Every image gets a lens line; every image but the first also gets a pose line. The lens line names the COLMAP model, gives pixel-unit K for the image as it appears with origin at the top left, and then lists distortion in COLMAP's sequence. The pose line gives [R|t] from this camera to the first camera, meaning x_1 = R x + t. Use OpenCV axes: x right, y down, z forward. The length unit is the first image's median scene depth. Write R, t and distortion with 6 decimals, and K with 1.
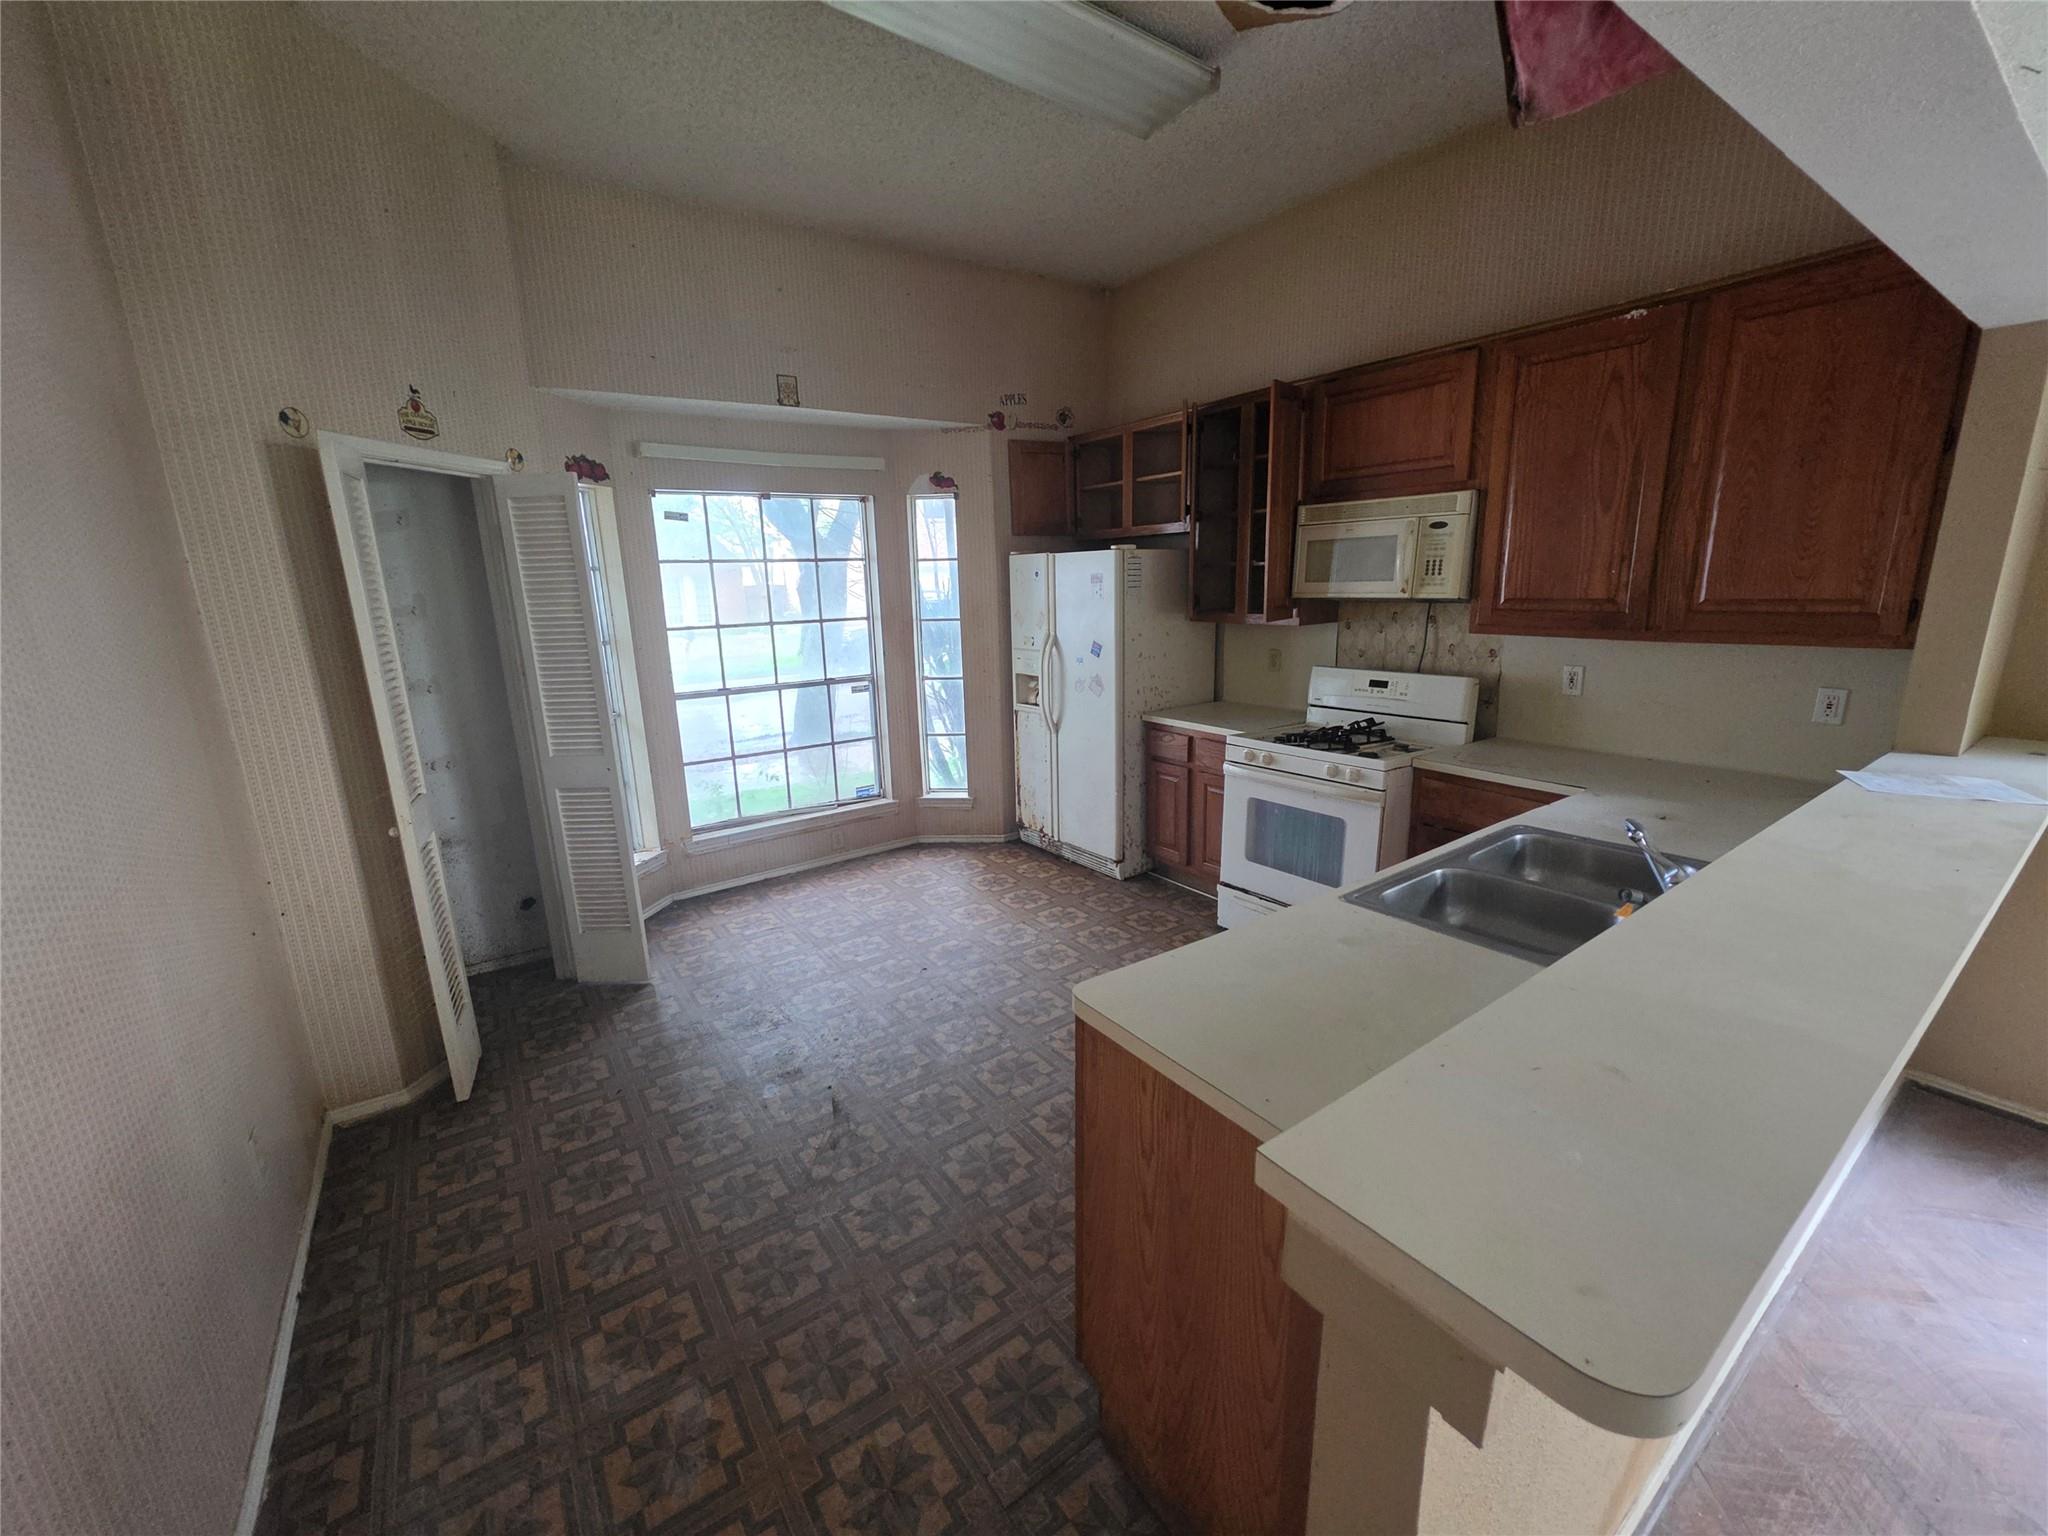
lens RADIAL K [[821.8, 0, 1023.8], [0, 821.8, 769.8], [0, 0, 1]] dist [-0.002875, 0.001165]
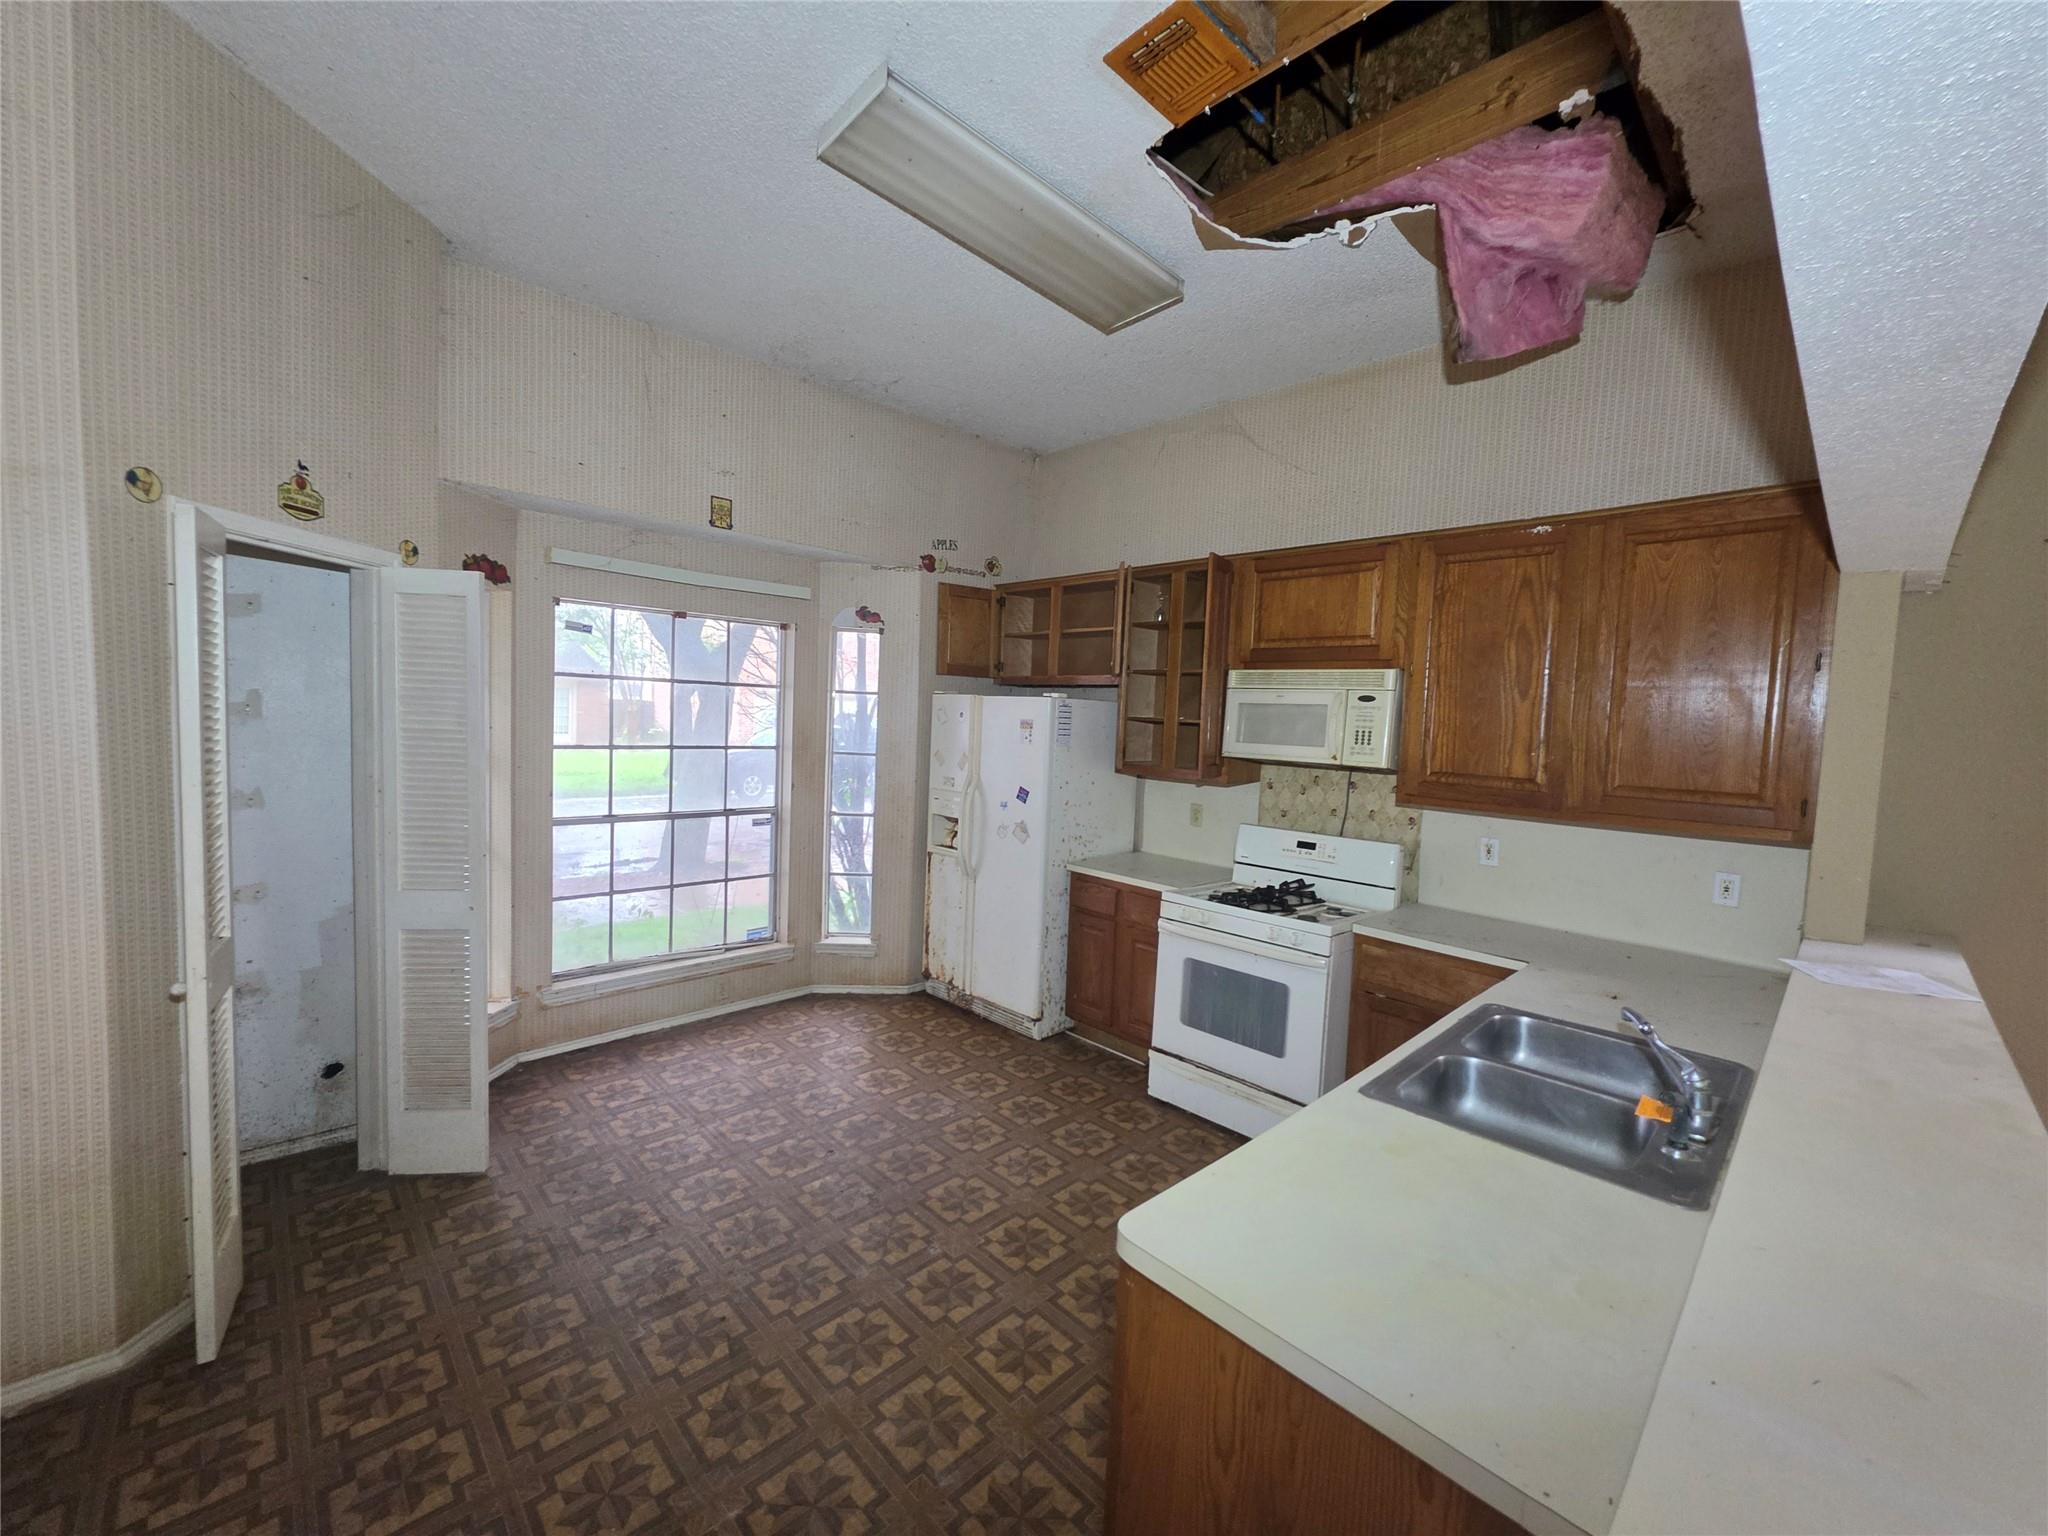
lens RADIAL K [[821.8, 0, 1025.1], [0, 821.8, 770.2], [0, 0, 1]] dist [-0.002875, 0.001165]
pose [[0.986257, 0.058280, 0.154597, -0.080701], [-0.032462, 0.985835, -0.164547, -0.019945], [-0.161997, 0.157267, 0.974179, 0.060742]]
